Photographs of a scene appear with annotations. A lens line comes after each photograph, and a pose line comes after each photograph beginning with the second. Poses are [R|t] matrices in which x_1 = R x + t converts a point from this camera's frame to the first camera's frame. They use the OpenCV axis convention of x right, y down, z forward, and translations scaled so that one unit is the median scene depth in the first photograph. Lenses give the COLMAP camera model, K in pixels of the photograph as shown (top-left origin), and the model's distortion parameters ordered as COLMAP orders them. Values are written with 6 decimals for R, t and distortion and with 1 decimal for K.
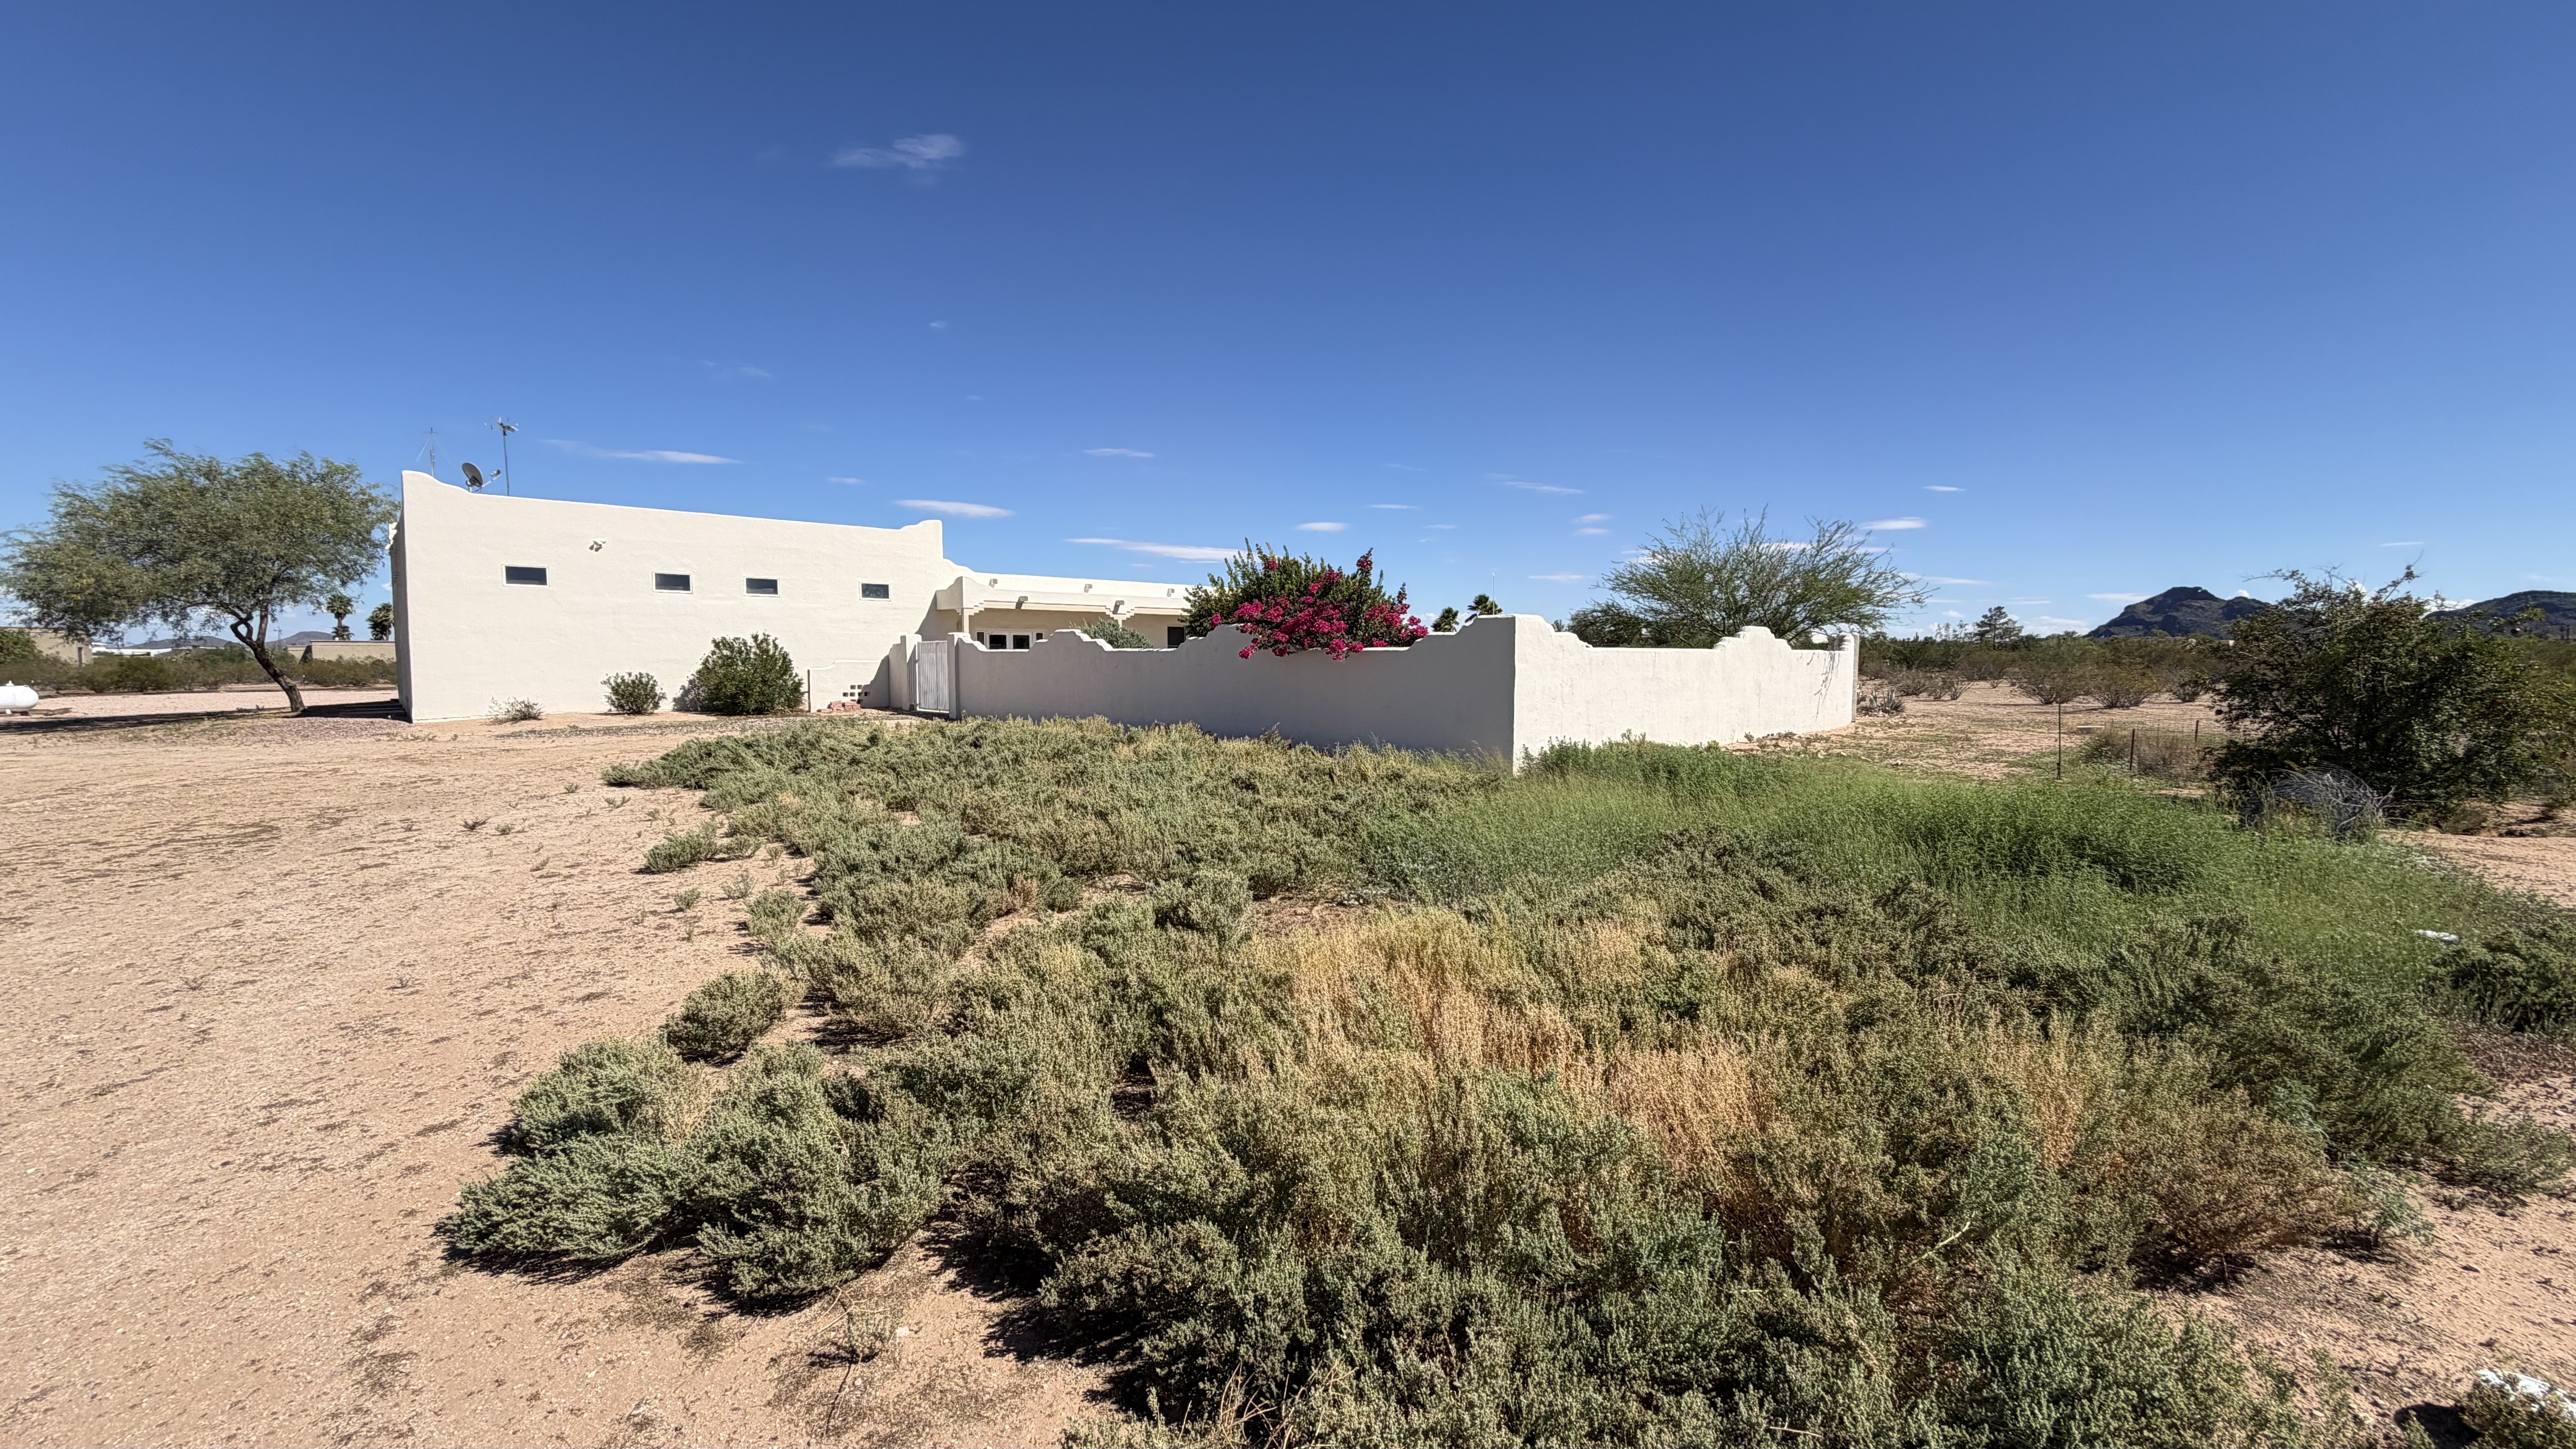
lens RADIAL K [[1028.6, 0, 1278.8], [0, 1028.6, 730.8], [0, 0, 1]] dist [-0.001514, 0.000364]
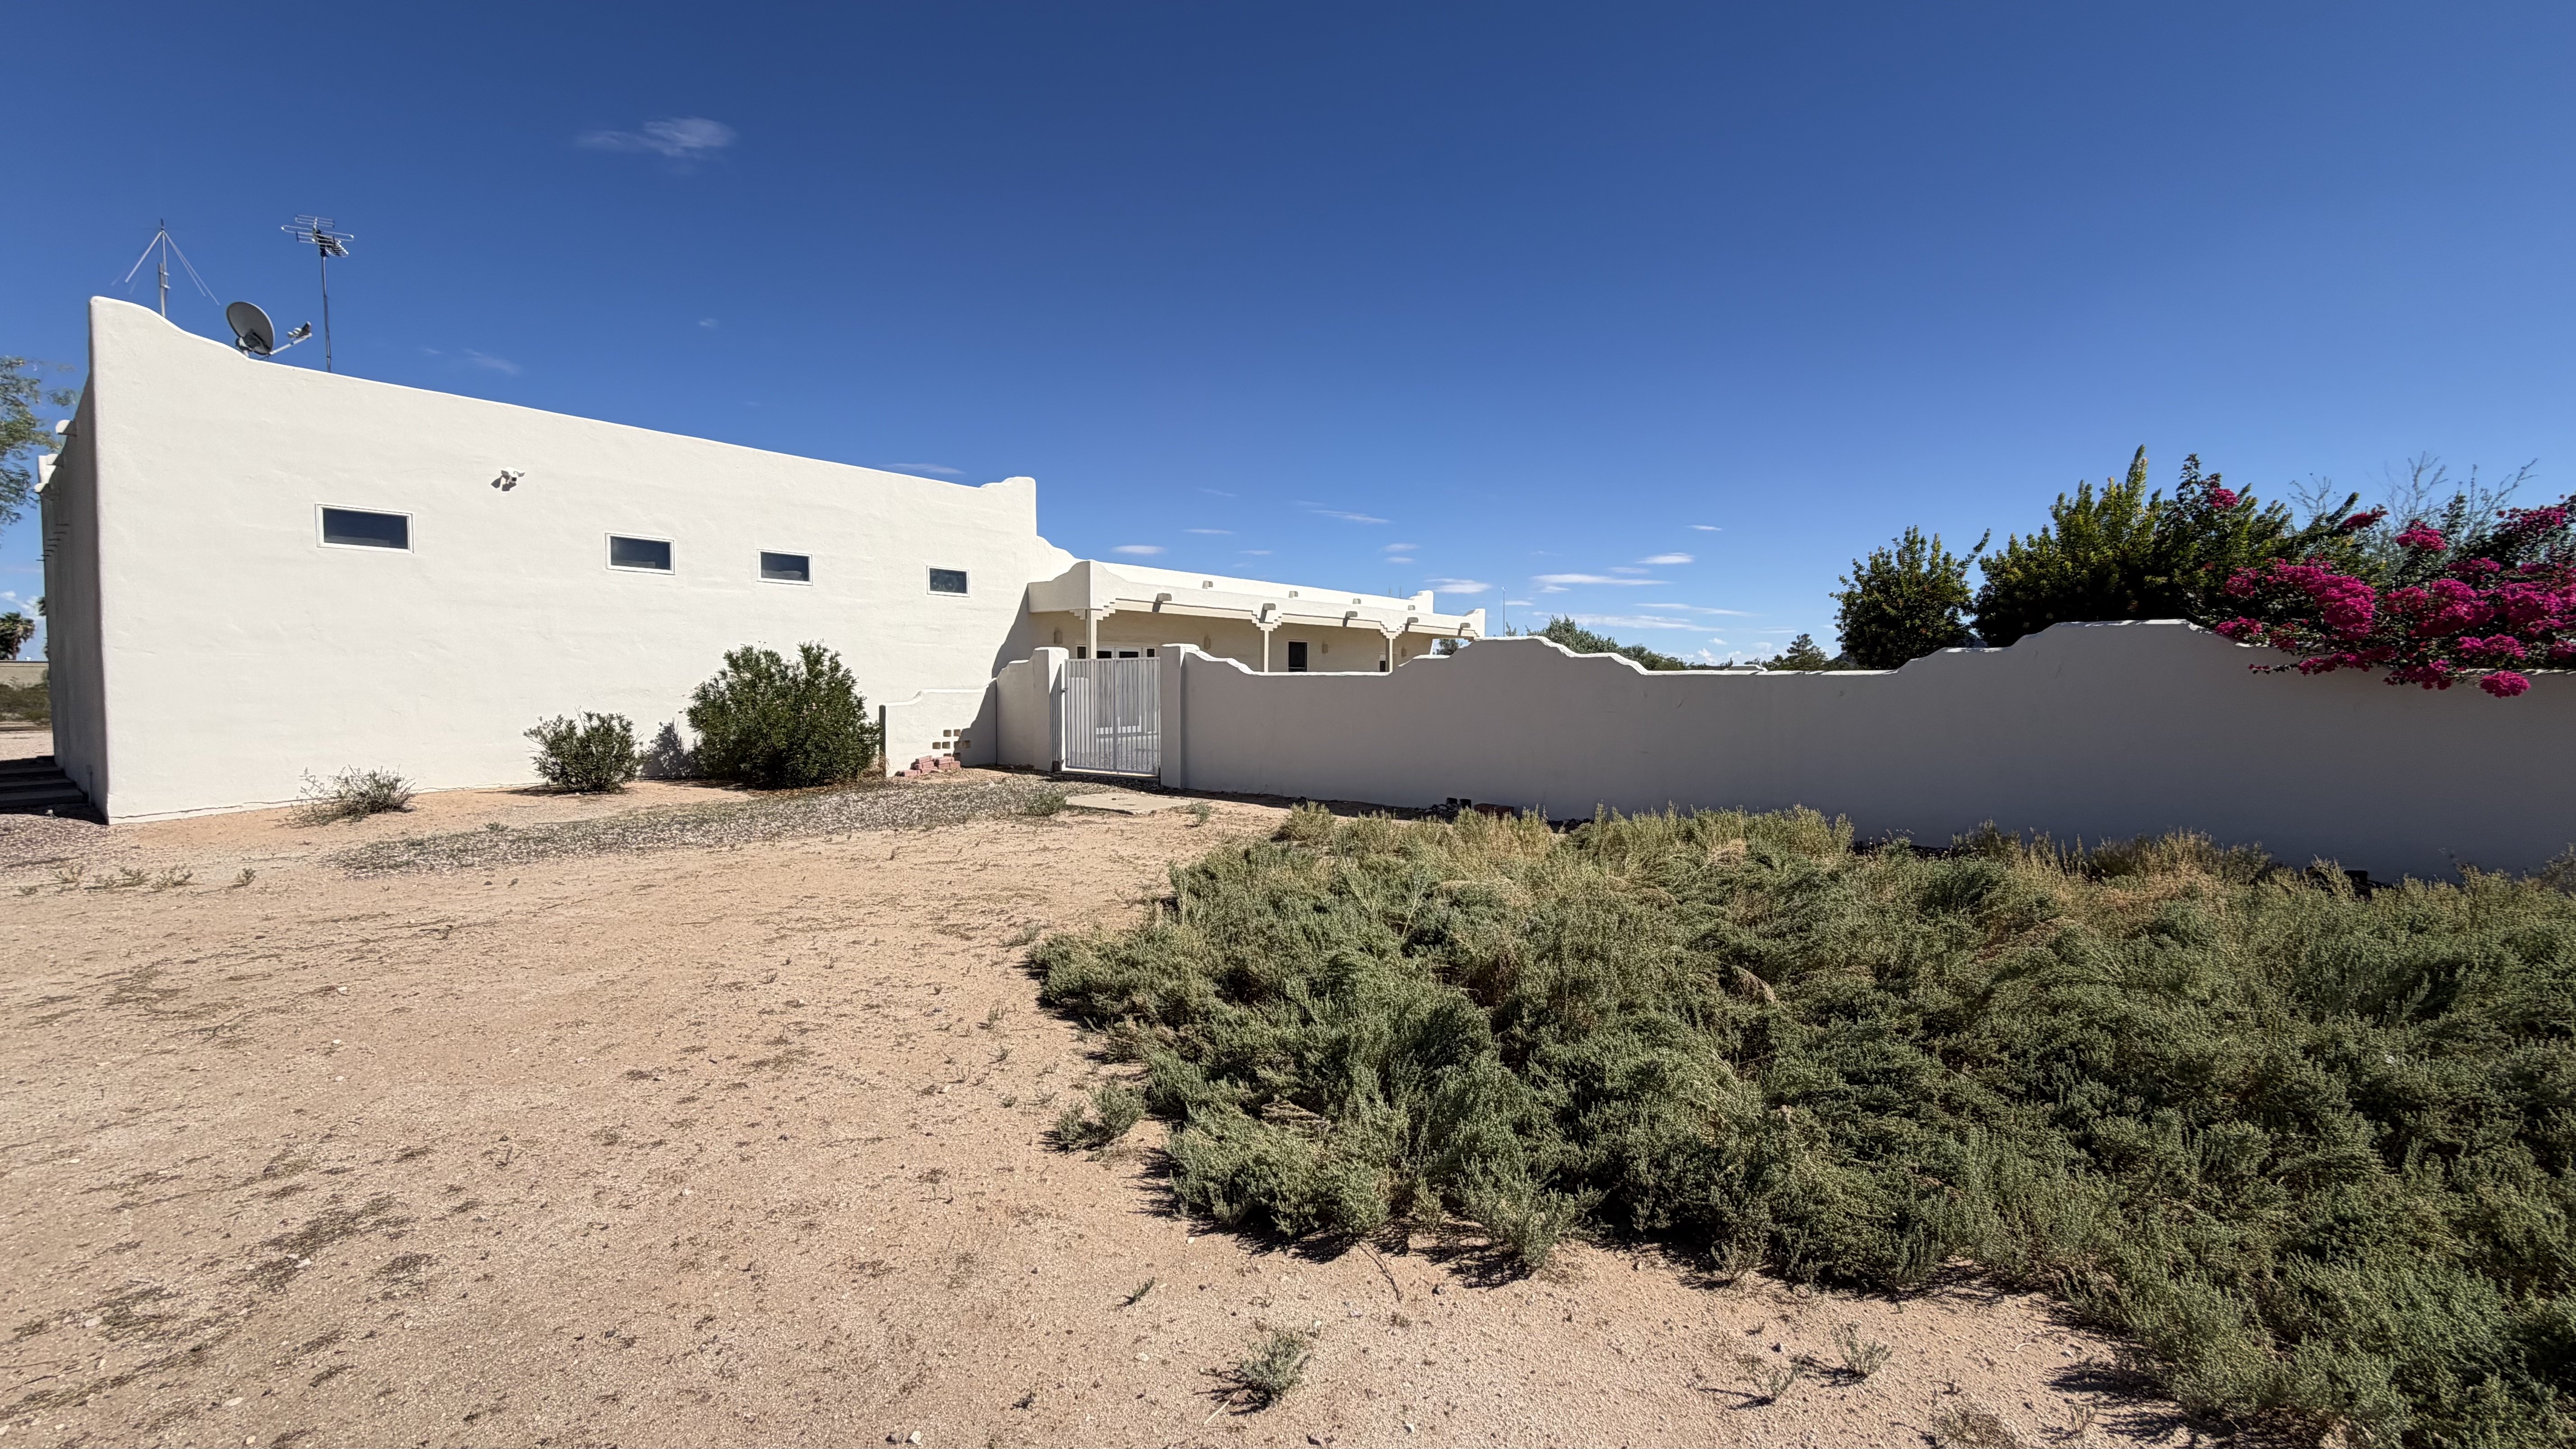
lens RADIAL K [[1028.6, 0, 1278.8], [0, 1028.6, 730.8], [0, 0, 1]] dist [-0.001514, 0.000364]
pose [[0.981396, -0.010500, 0.191708, -0.343084], [0.015076, 0.999635, -0.022427, -0.027489], [-0.191403, 0.024900, 0.981196, 0.365366]]
